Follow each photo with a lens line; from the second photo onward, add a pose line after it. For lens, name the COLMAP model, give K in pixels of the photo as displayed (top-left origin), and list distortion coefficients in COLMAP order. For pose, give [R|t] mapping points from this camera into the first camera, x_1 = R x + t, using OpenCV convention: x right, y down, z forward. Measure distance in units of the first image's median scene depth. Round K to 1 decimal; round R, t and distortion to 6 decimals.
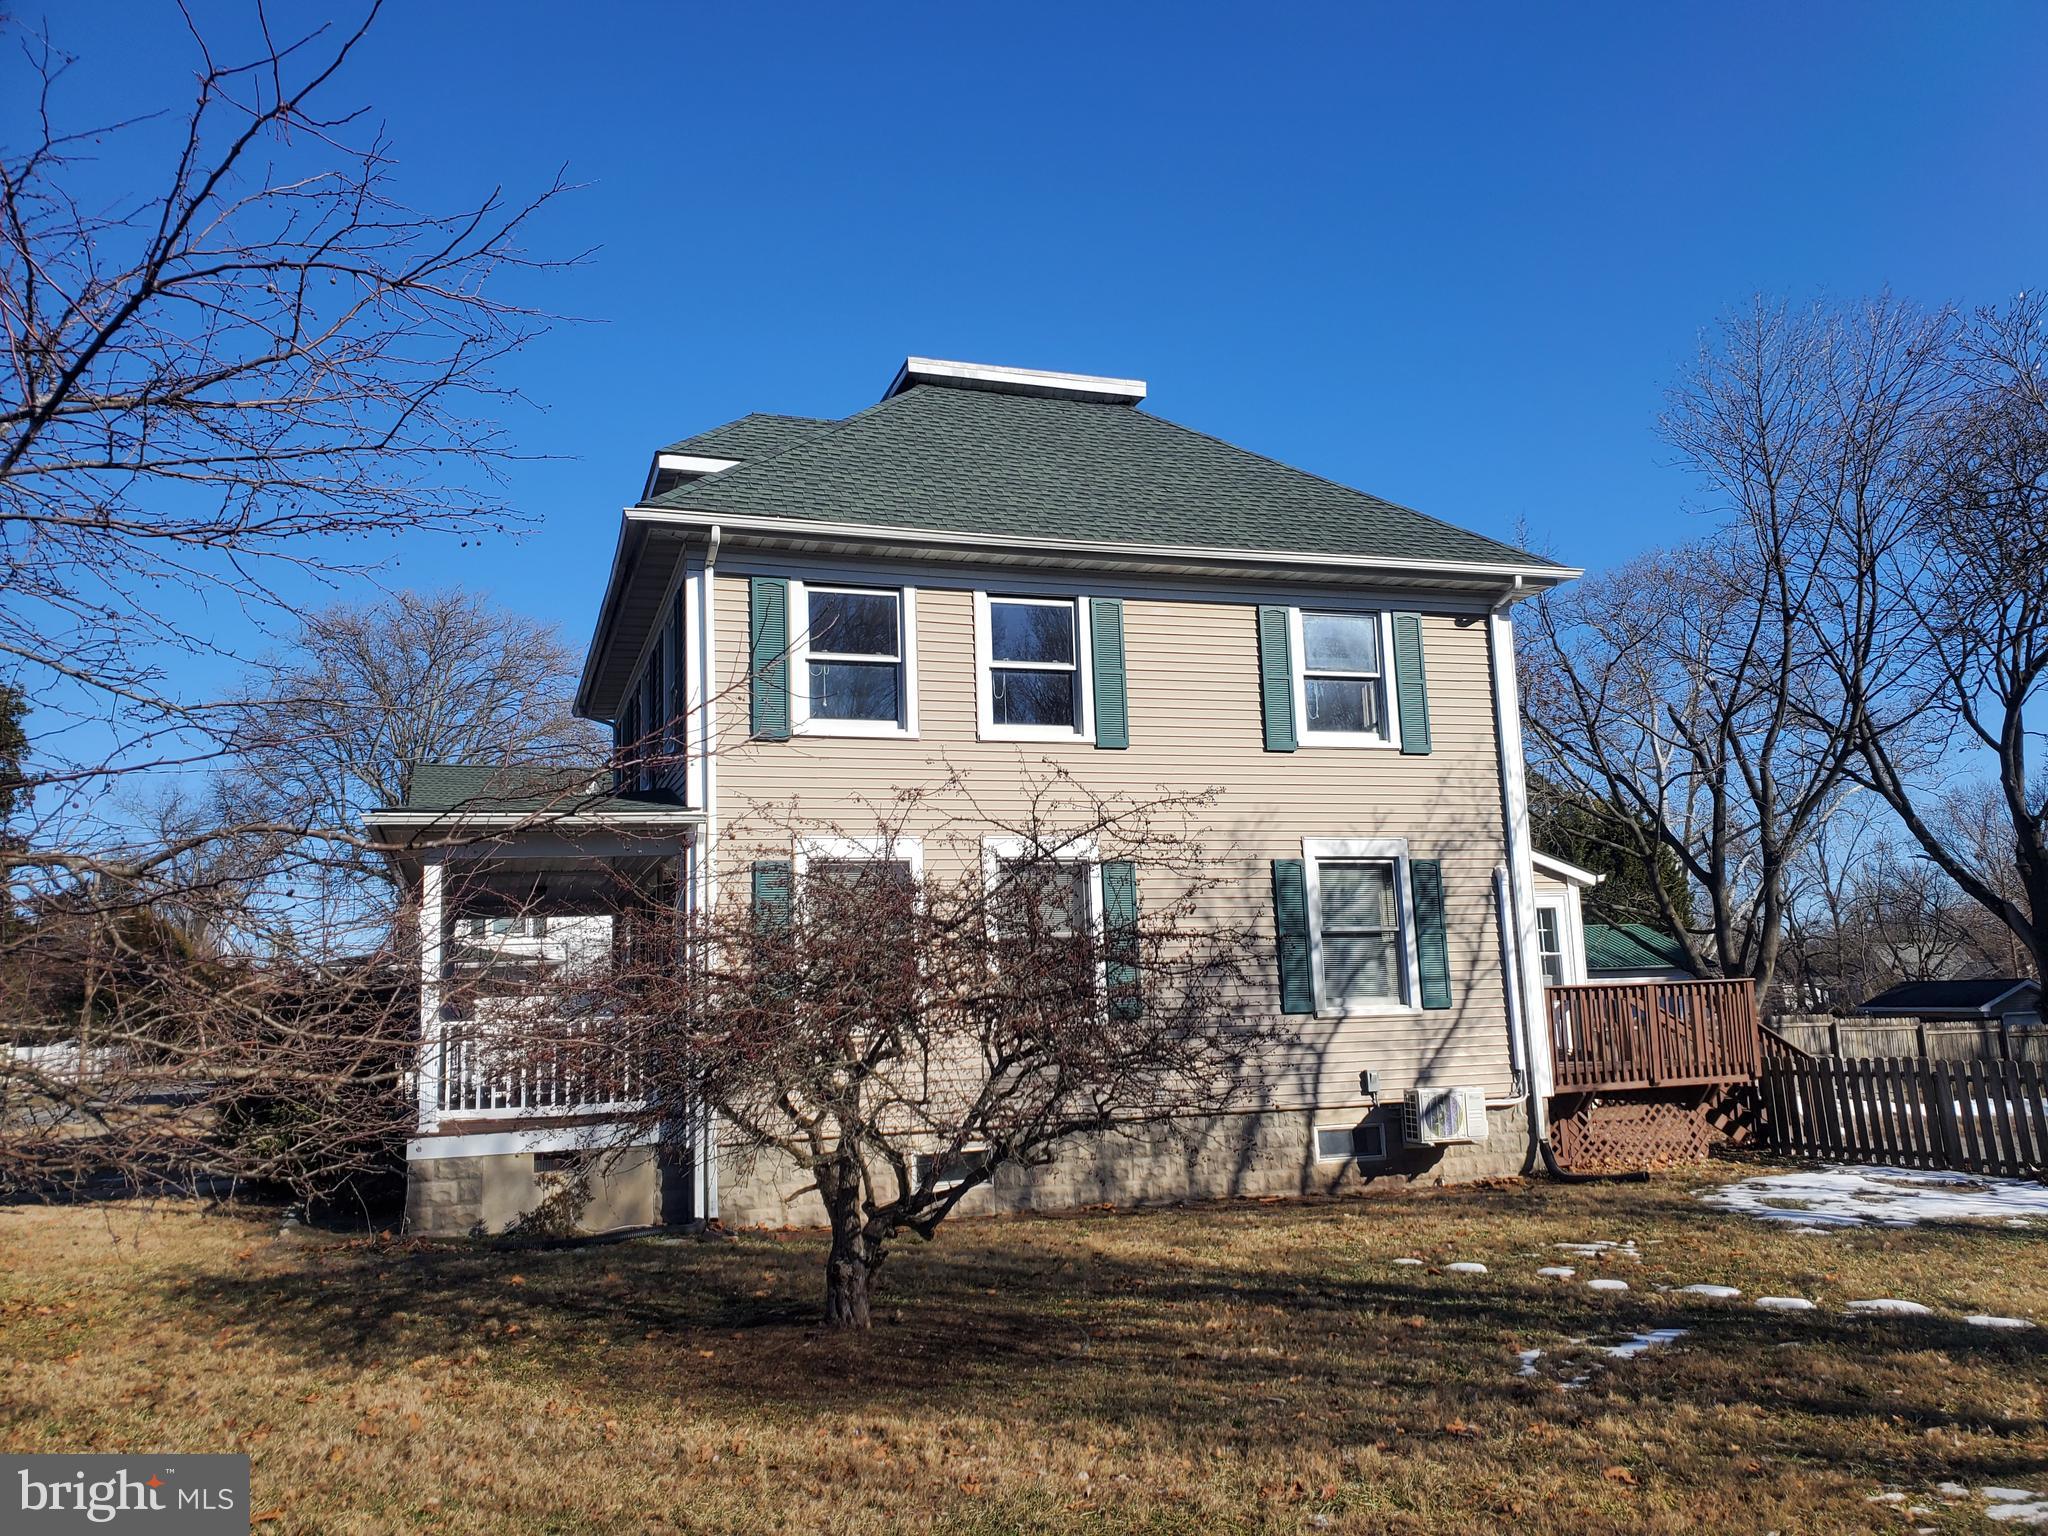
lens RADIAL K [[1584.5, 0, 1037.6], [0, 1584.5, 773.2], [0, 0, 1]] dist [0.049054, -0.048238]
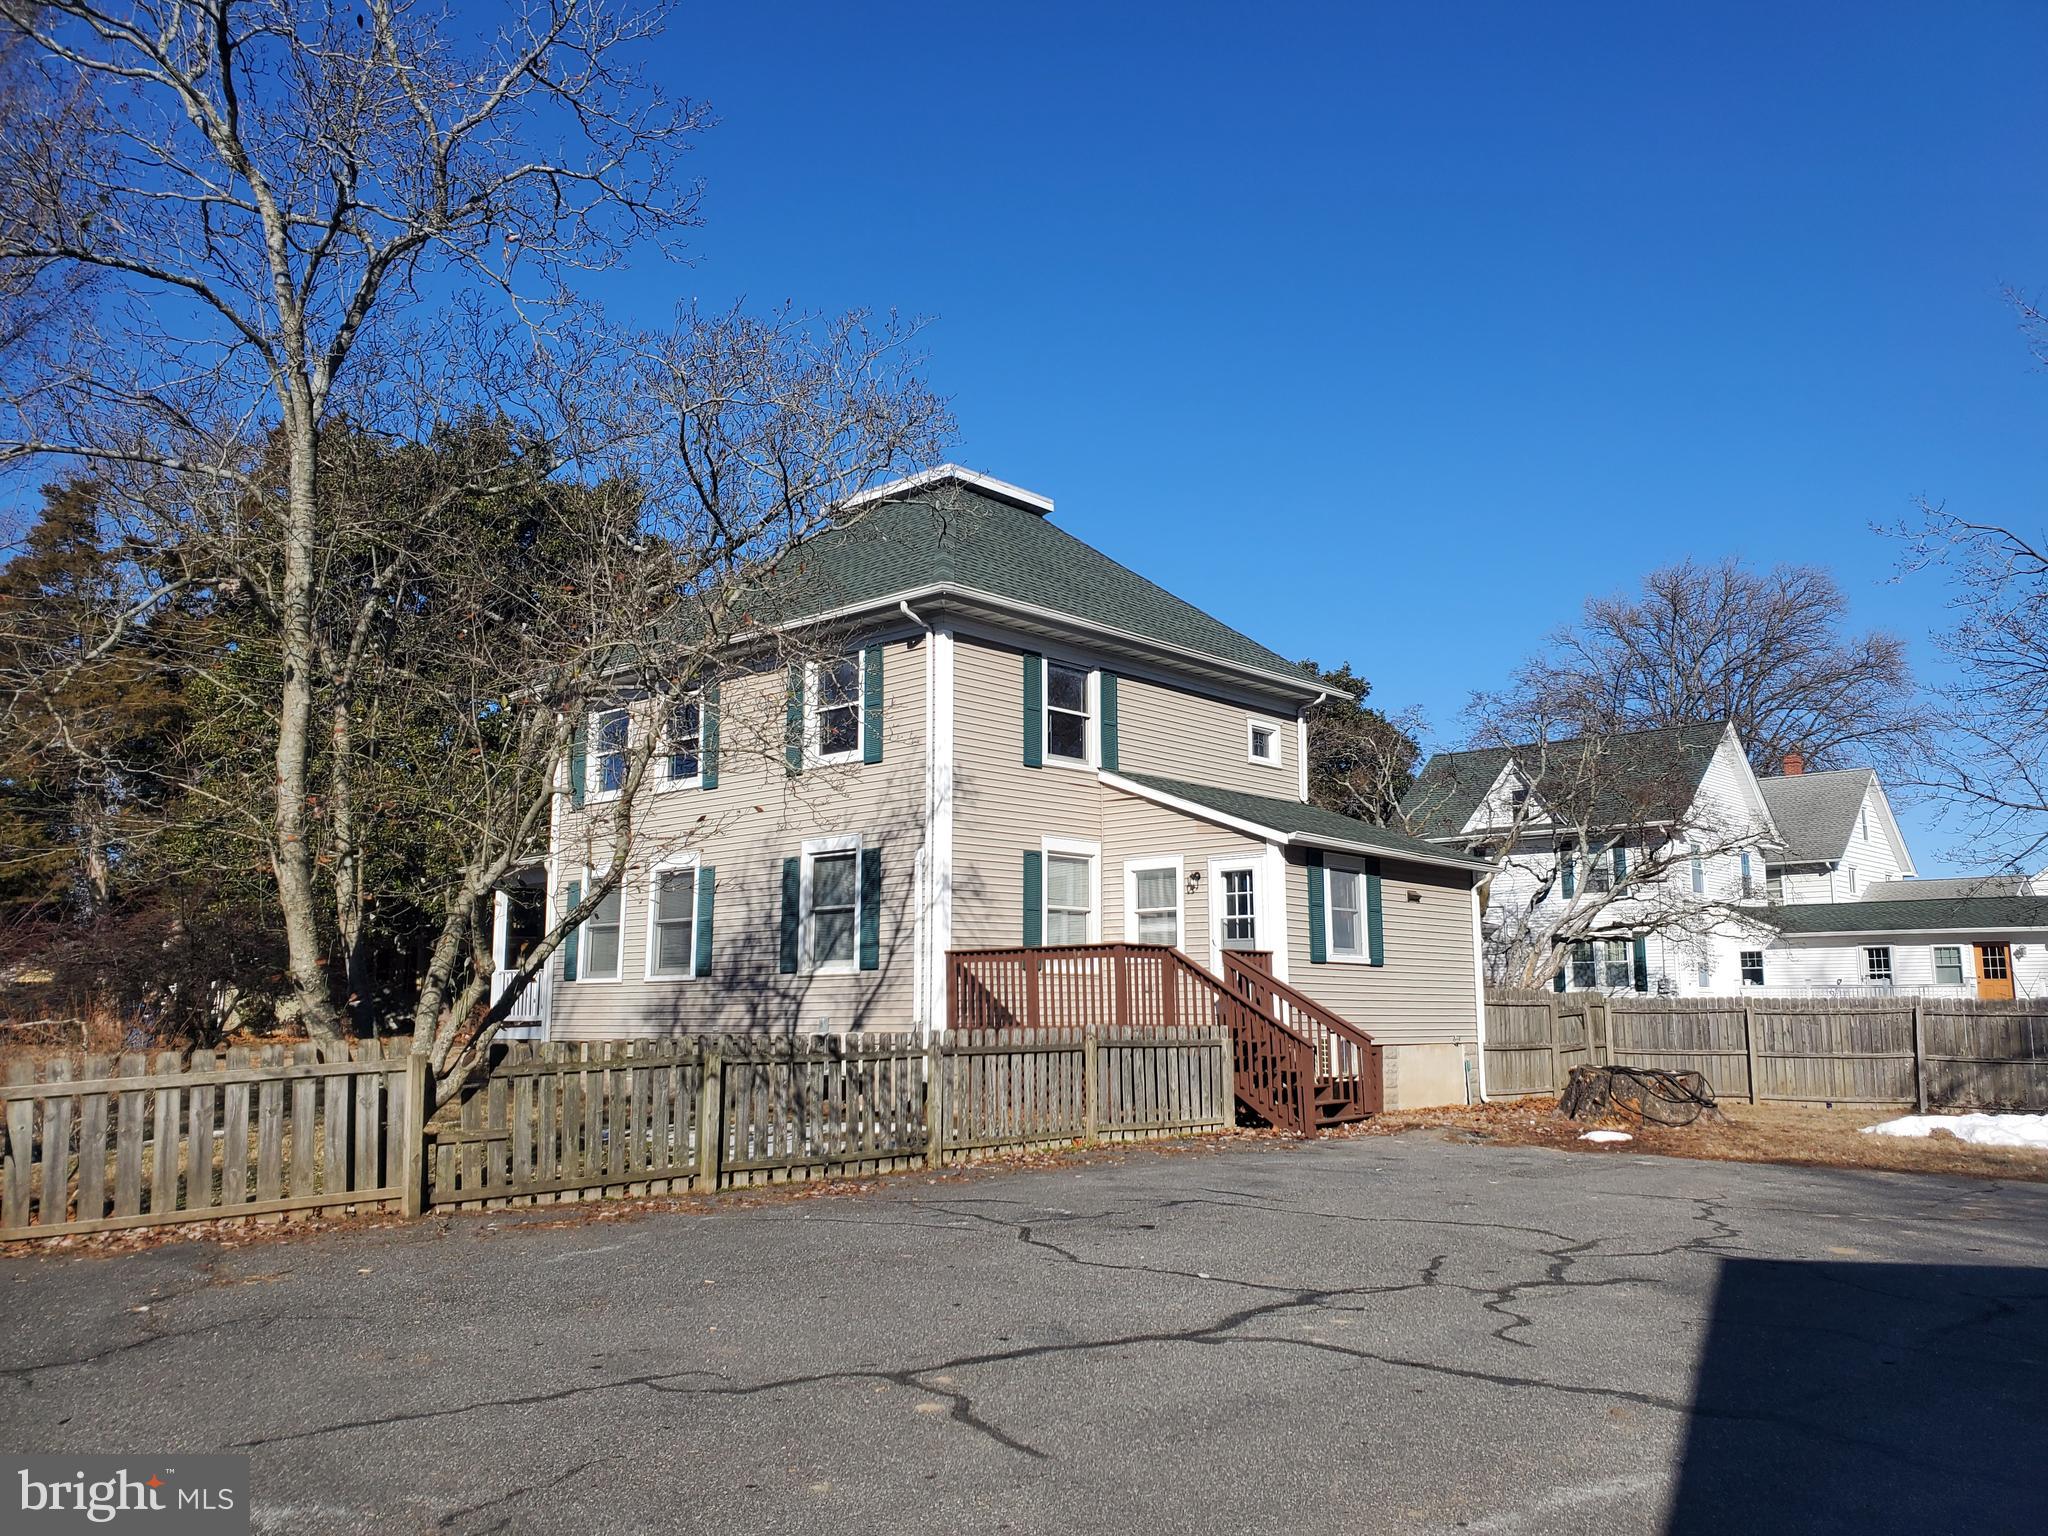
lens RADIAL K [[1584.5, 0, 1037.8], [0, 1584.5, 759.3], [0, 0, 1]] dist [0.049054, -0.048238]
pose [[0.488346, -0.105008, -0.866309, 1.401630], [0.126047, 0.990811, -0.049045, 0.063264], [0.863499, -0.085245, 0.497095, 0.514487]]
